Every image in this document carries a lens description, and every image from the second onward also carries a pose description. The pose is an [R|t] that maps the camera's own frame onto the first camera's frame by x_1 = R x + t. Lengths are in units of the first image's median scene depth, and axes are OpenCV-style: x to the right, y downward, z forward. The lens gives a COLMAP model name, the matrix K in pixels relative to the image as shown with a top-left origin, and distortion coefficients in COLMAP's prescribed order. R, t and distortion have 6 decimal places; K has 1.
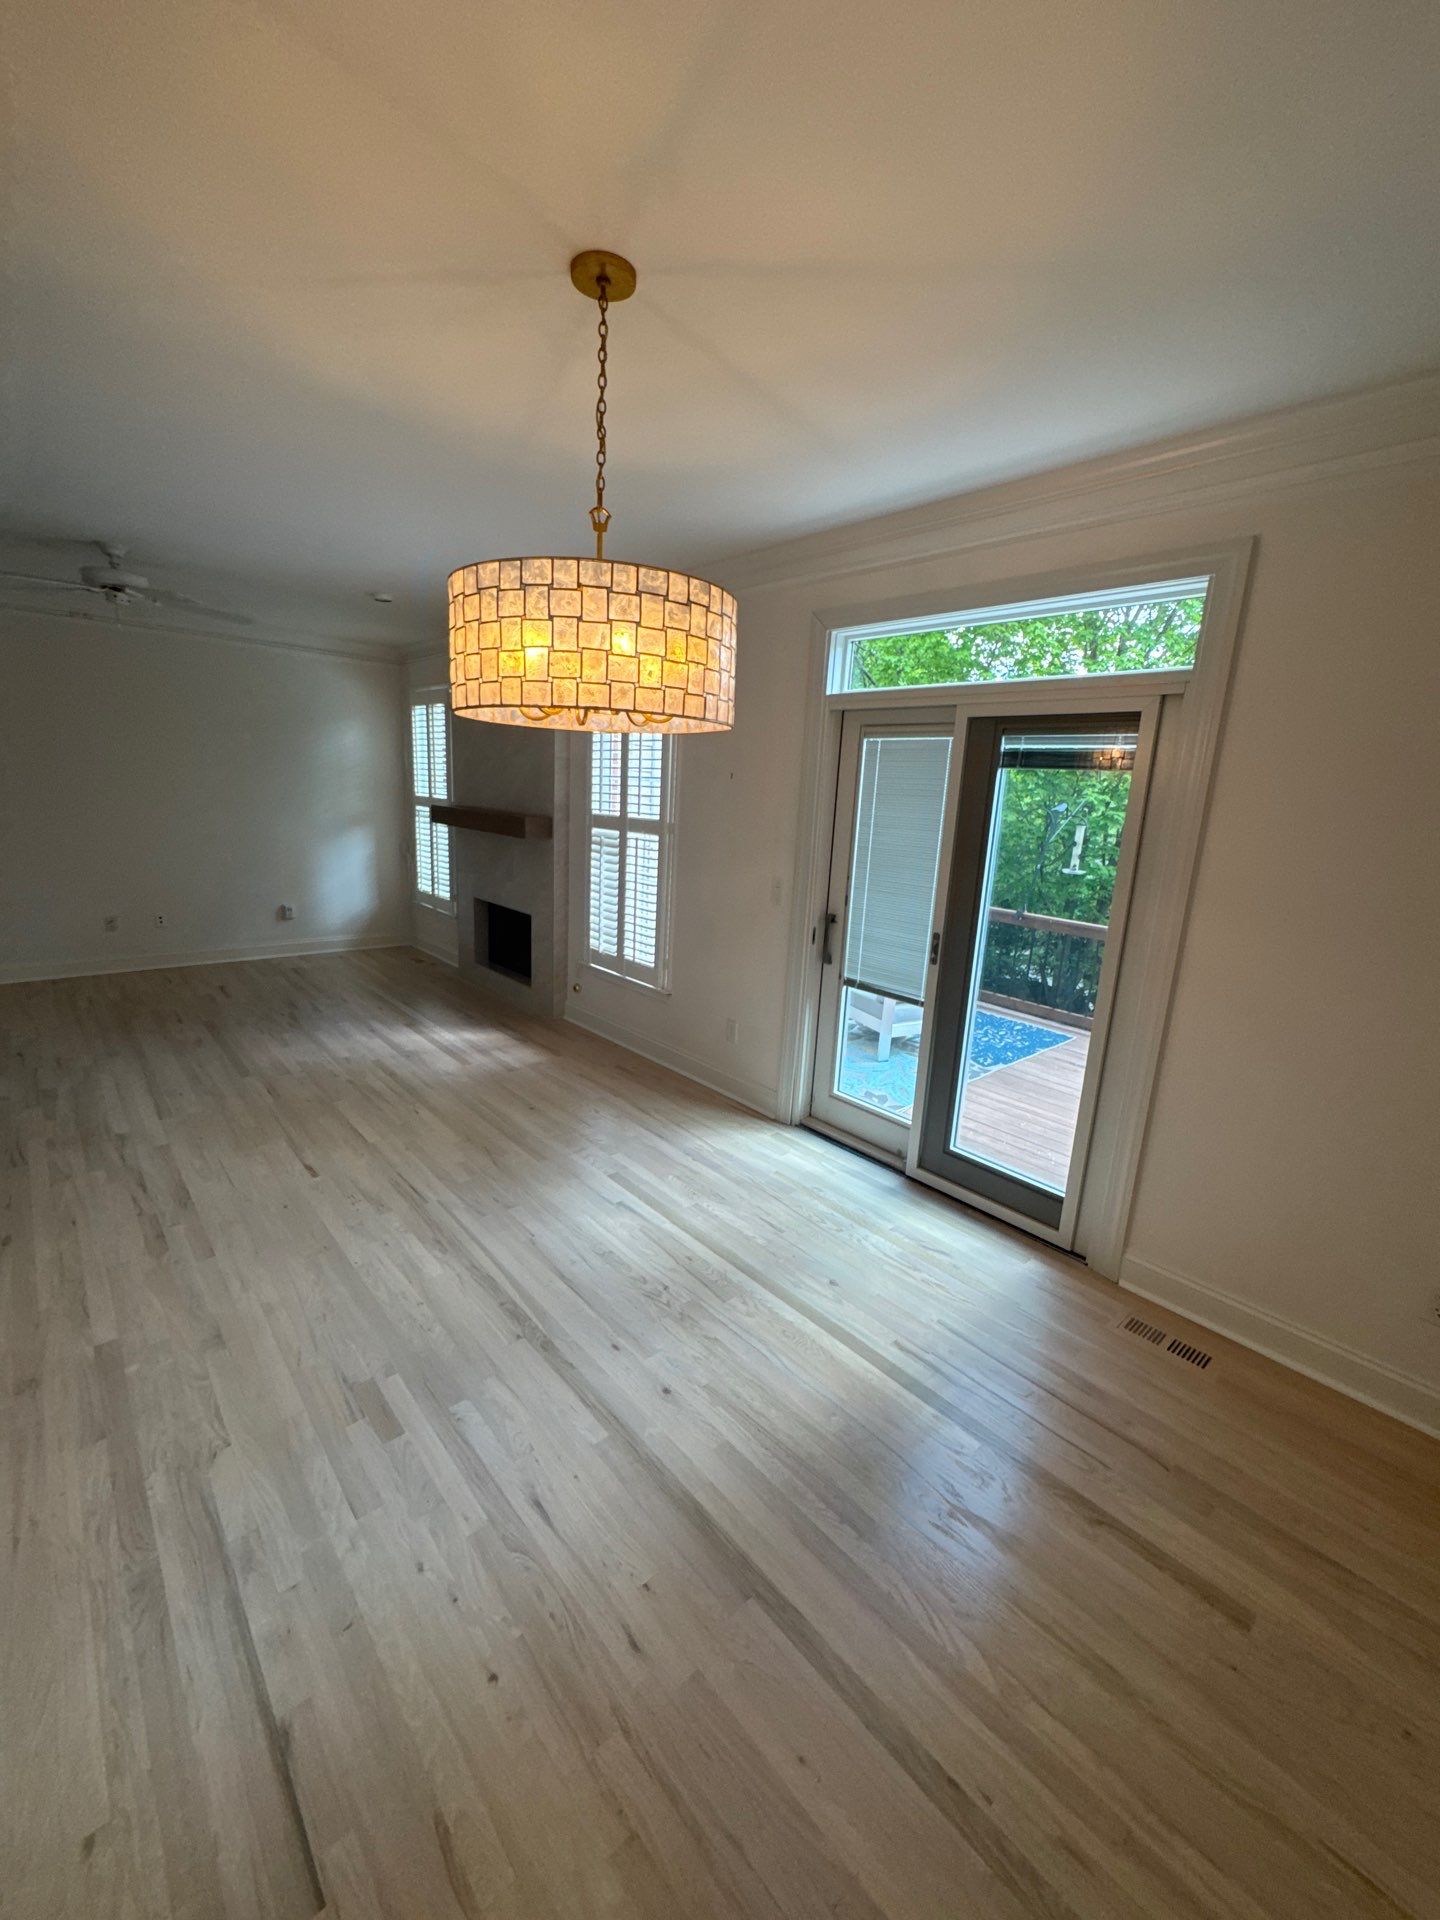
lens RADIAL K [[767.7, 0, 720.0], [0, 767.7, 960.0], [0, 0, 1]] dist [-0.003090, 0.000079]
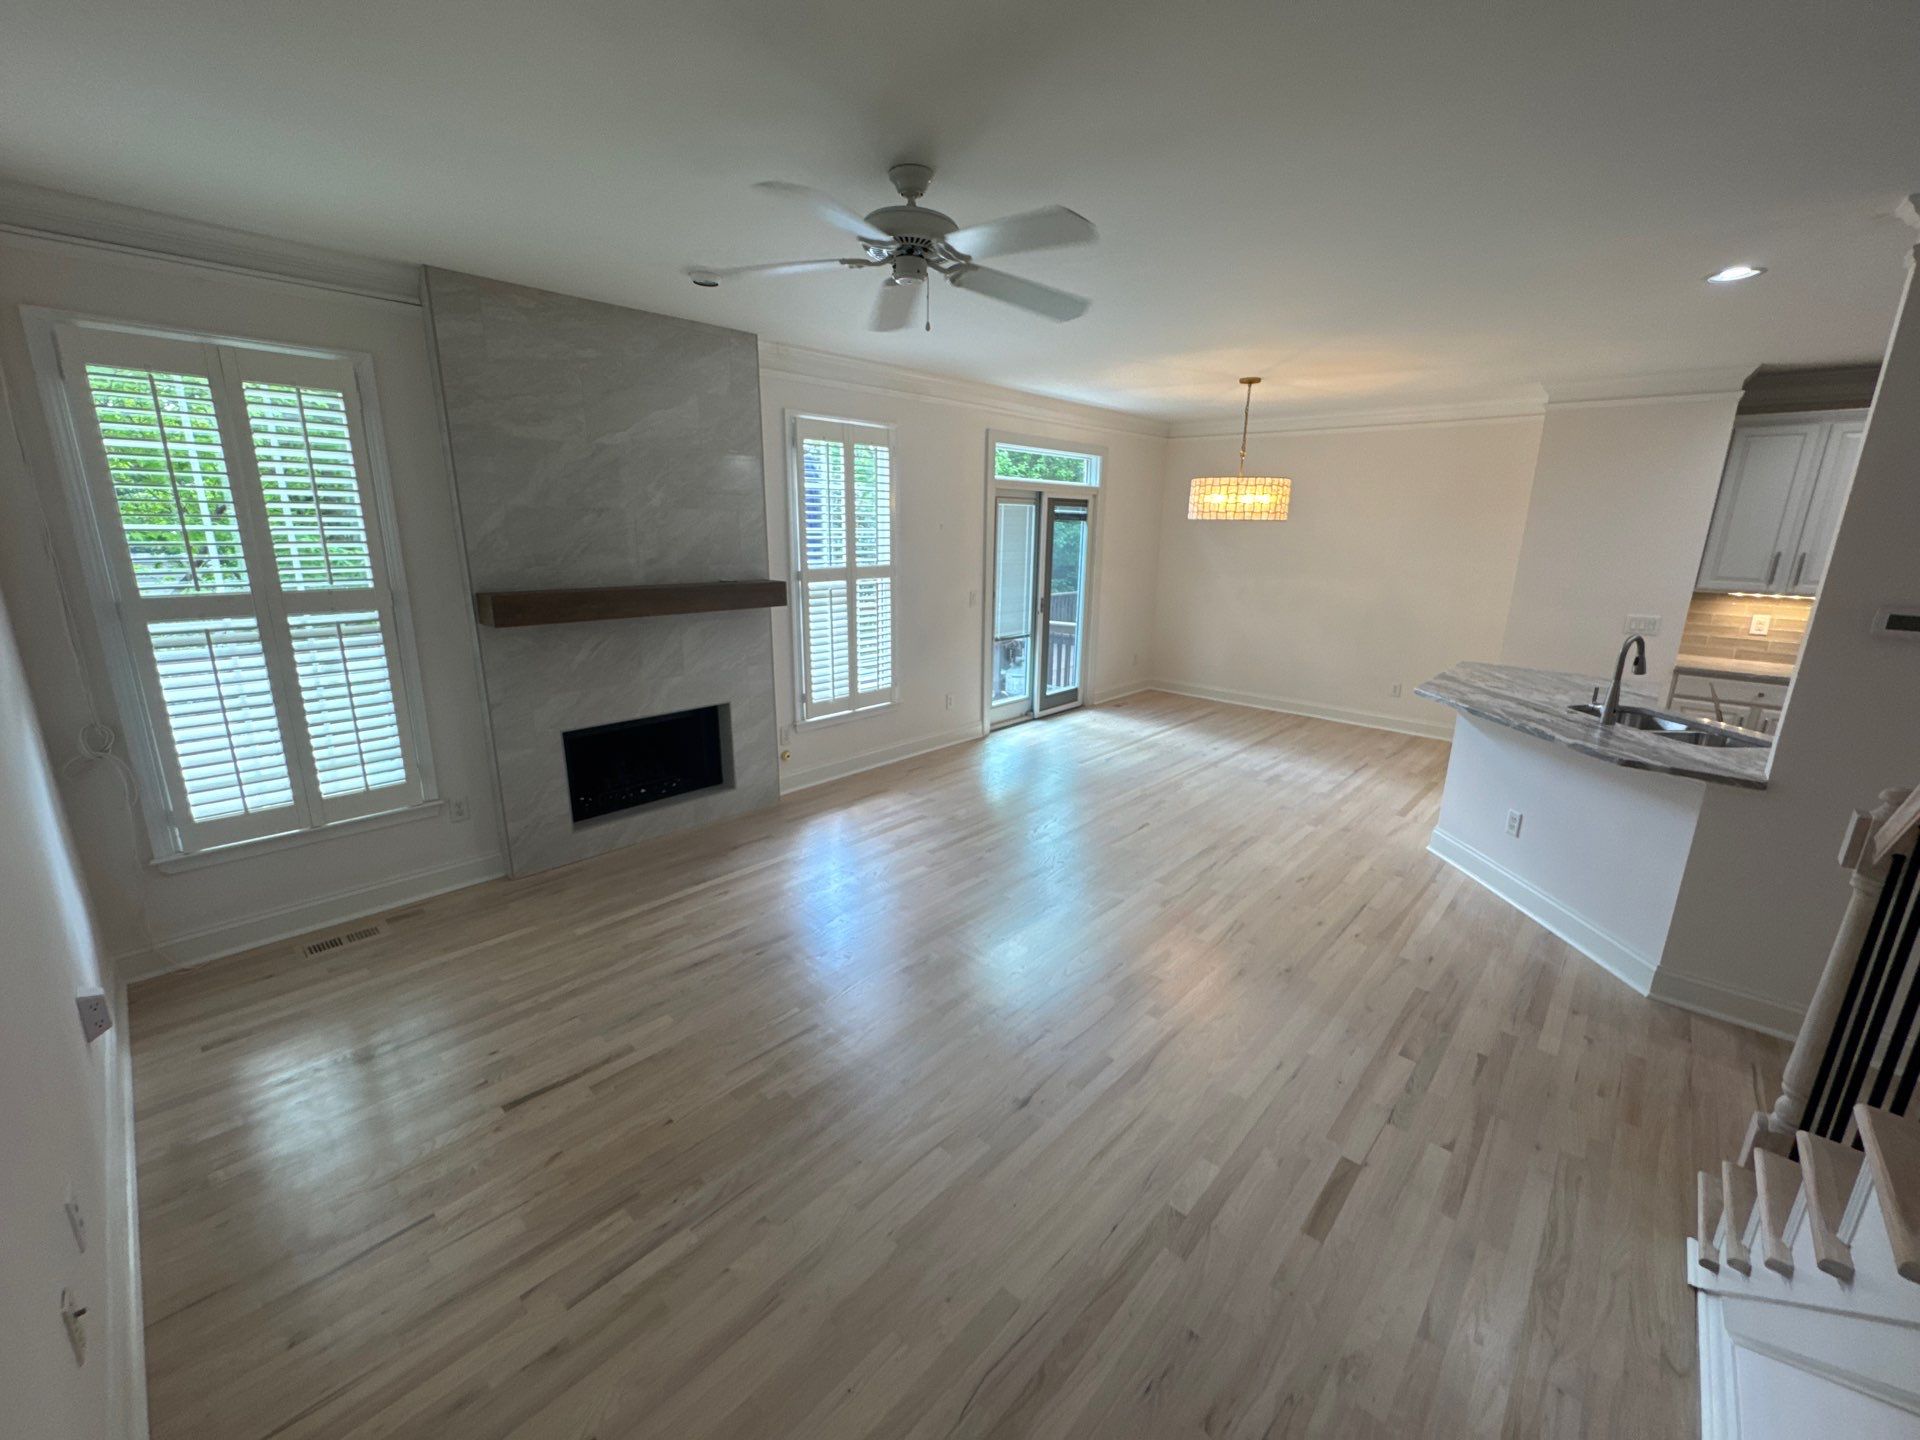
lens RADIAL K [[767.7, 0, 960.0], [0, 767.7, 720.0], [0, 0, 1]] dist [-0.003090, 0.000079]
pose [[-0.093074, -0.297366, 0.950216, -1.937299], [0.199310, 0.929477, 0.310399, -0.452802], [-0.975506, 0.218278, -0.027242, 1.428792]]
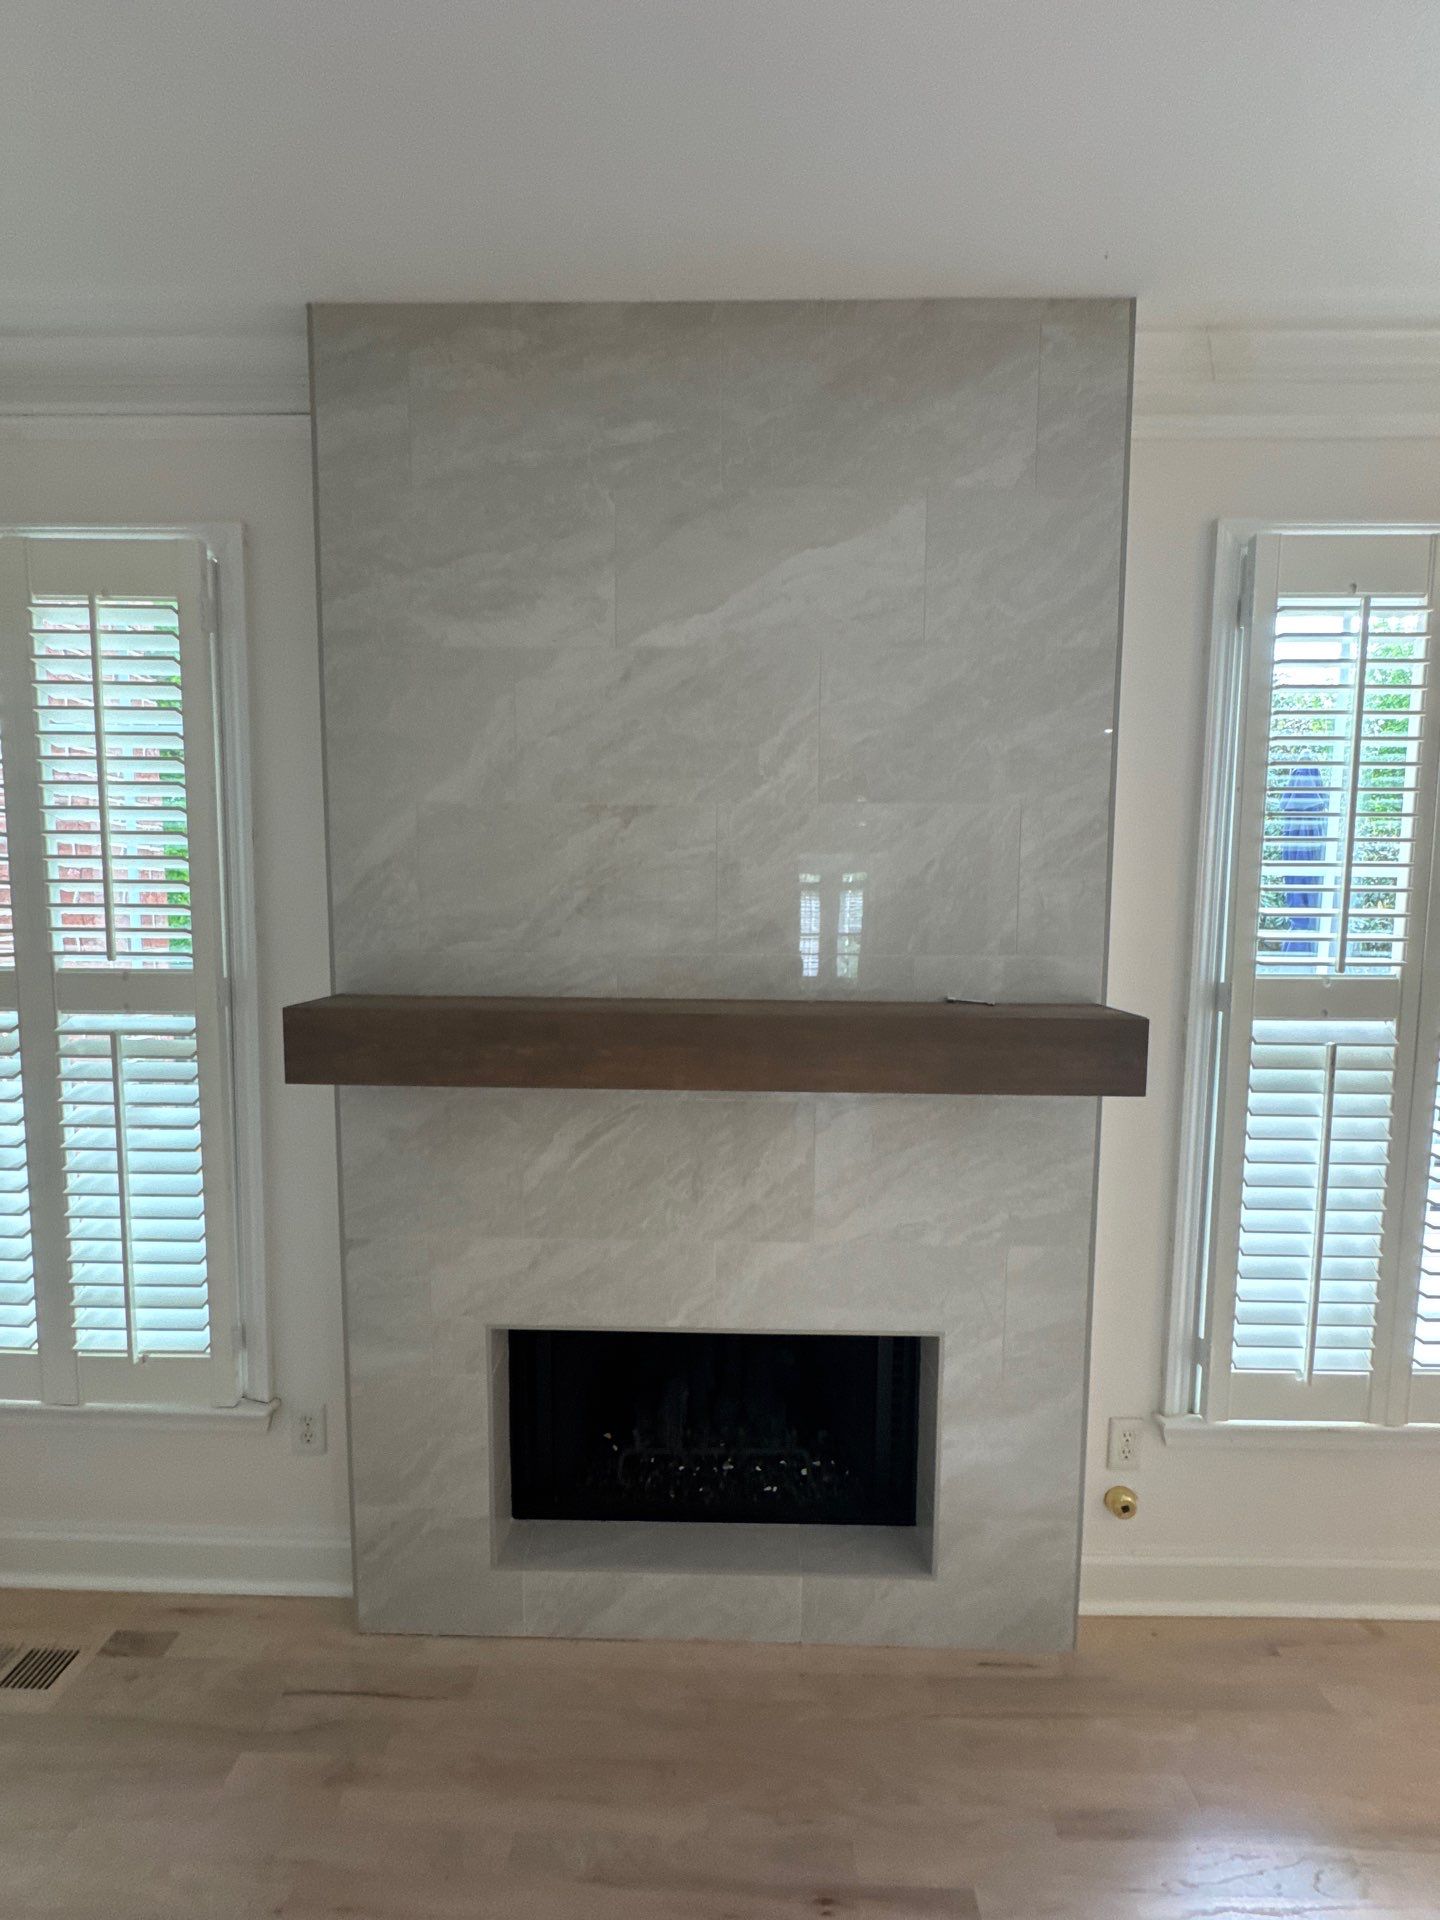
lens RADIAL K [[767.3, 0, 721.3], [0, 767.3, 962.8], [0, 0, 1]] dist [-0.003236, 0.000279]
pose [[0.681667, -0.102287, 0.724477, -0.914509], [0.185738, 0.981935, -0.036126, -0.370943], [-0.707695, 0.159189, 0.688351, 1.520391]]
